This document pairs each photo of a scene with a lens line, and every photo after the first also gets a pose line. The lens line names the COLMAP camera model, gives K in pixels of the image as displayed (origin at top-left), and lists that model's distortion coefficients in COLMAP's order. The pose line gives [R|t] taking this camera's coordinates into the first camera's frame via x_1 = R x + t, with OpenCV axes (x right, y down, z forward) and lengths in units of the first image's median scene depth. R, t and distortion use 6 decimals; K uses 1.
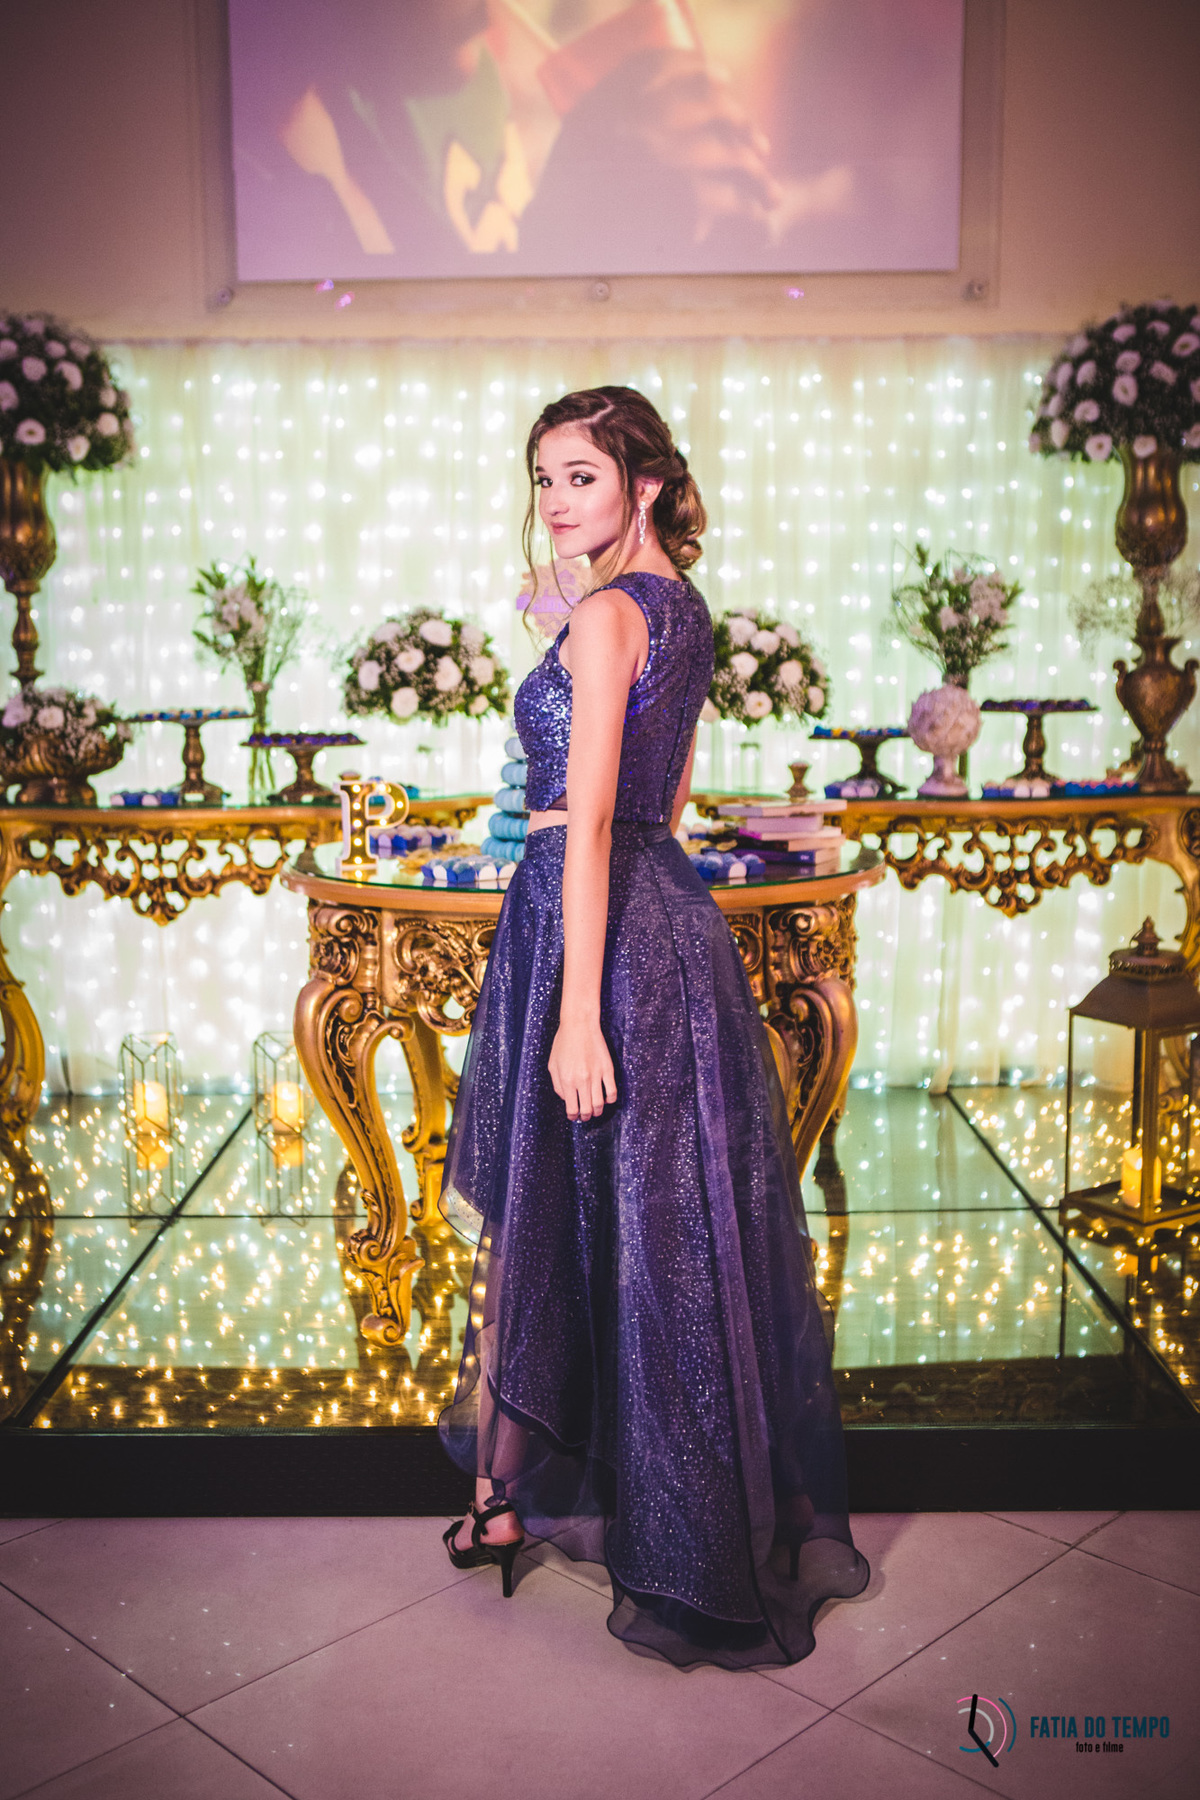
lens RADIAL K [[1890.9, 0, 597.0], [0, 1890.9, 926.9], [0, 0, 1]] dist [-0.042244, 0.013114]
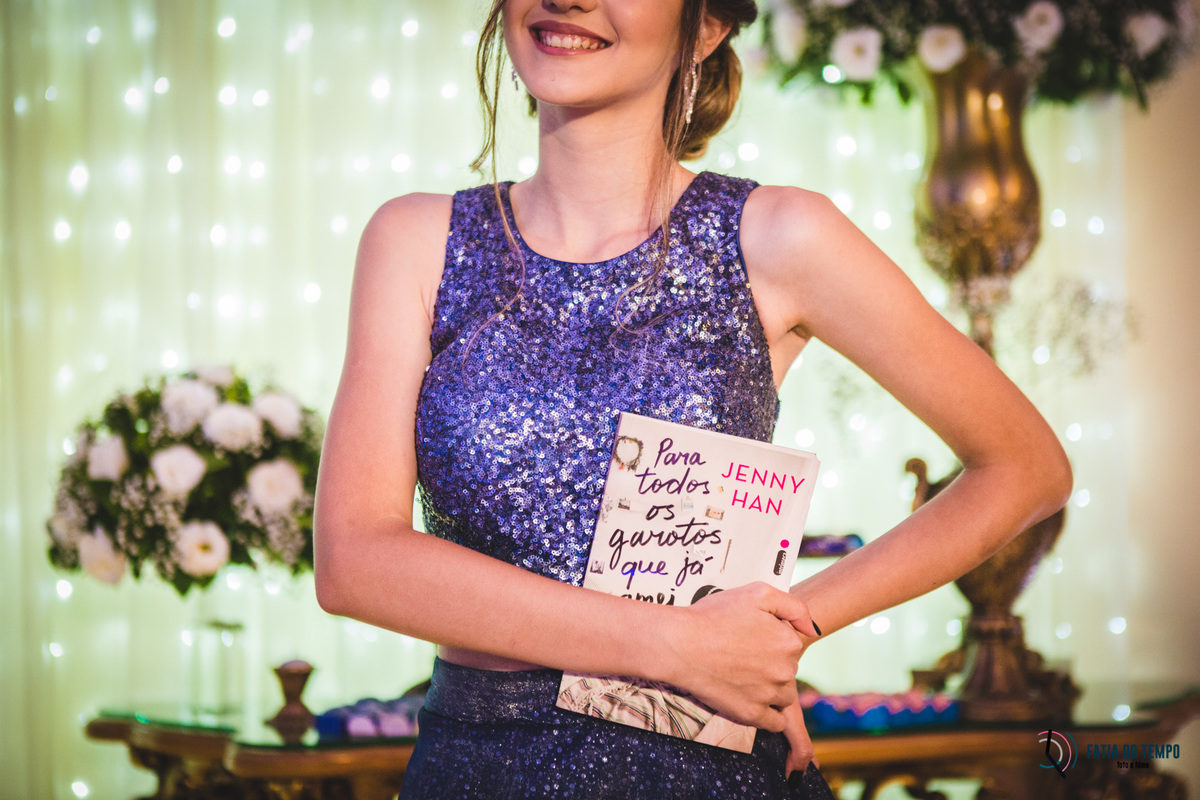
lens RADIAL K [[2250.5, 0, 600.0], [0, 2250.5, 400.0], [0, 0, 1]] dist [0.068030, 0.221001]
pose [[0.999421, 0.000093, 0.034038, 0.169999], [0.005768, 0.985075, -0.172030, -0.052086], [-0.033546, 0.172127, 0.984503, 0.393661]]
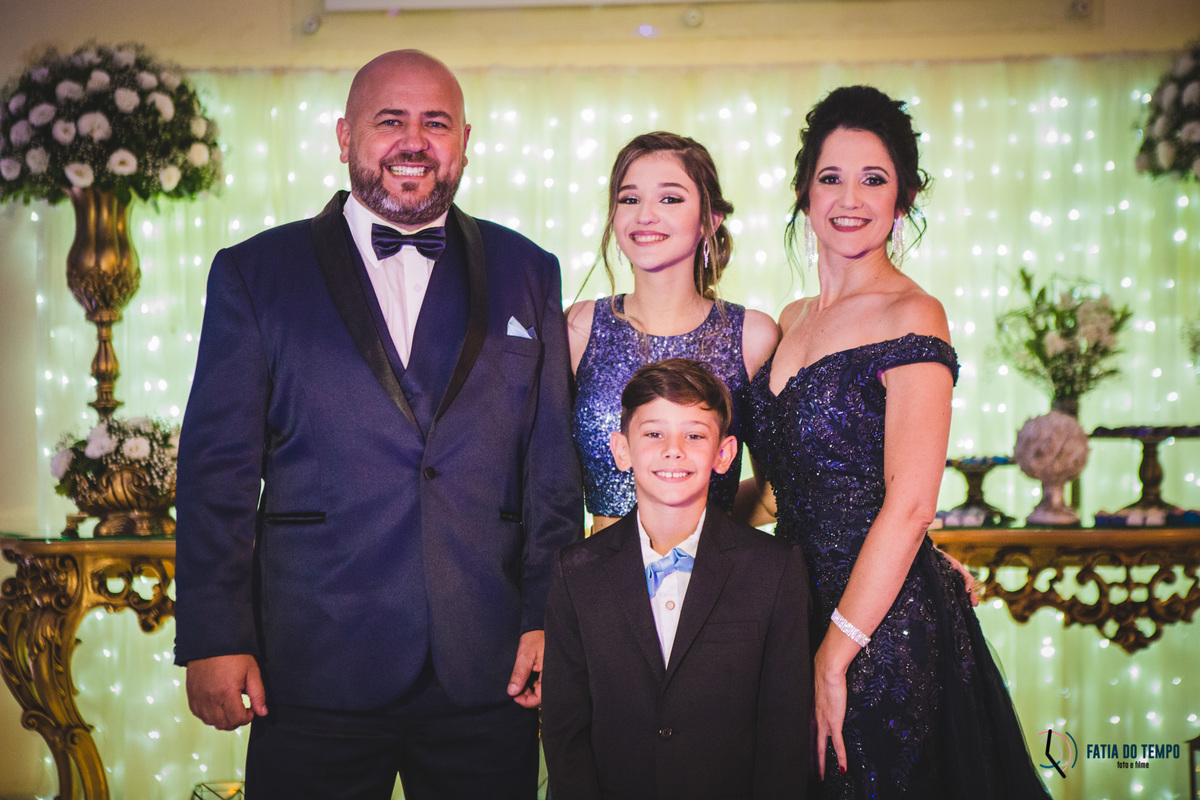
lens RADIAL K [[2412.0, 0, 627.6], [0, 2412.0, 376.7], [0, 0, 1]] dist [0.256371, 0.017451]
pose [[0.999813, -0.005578, -0.018519, -0.010420], [0.002710, 0.988466, -0.151416, 0.043007], [0.019150, 0.151337, 0.988297, -0.242944]]
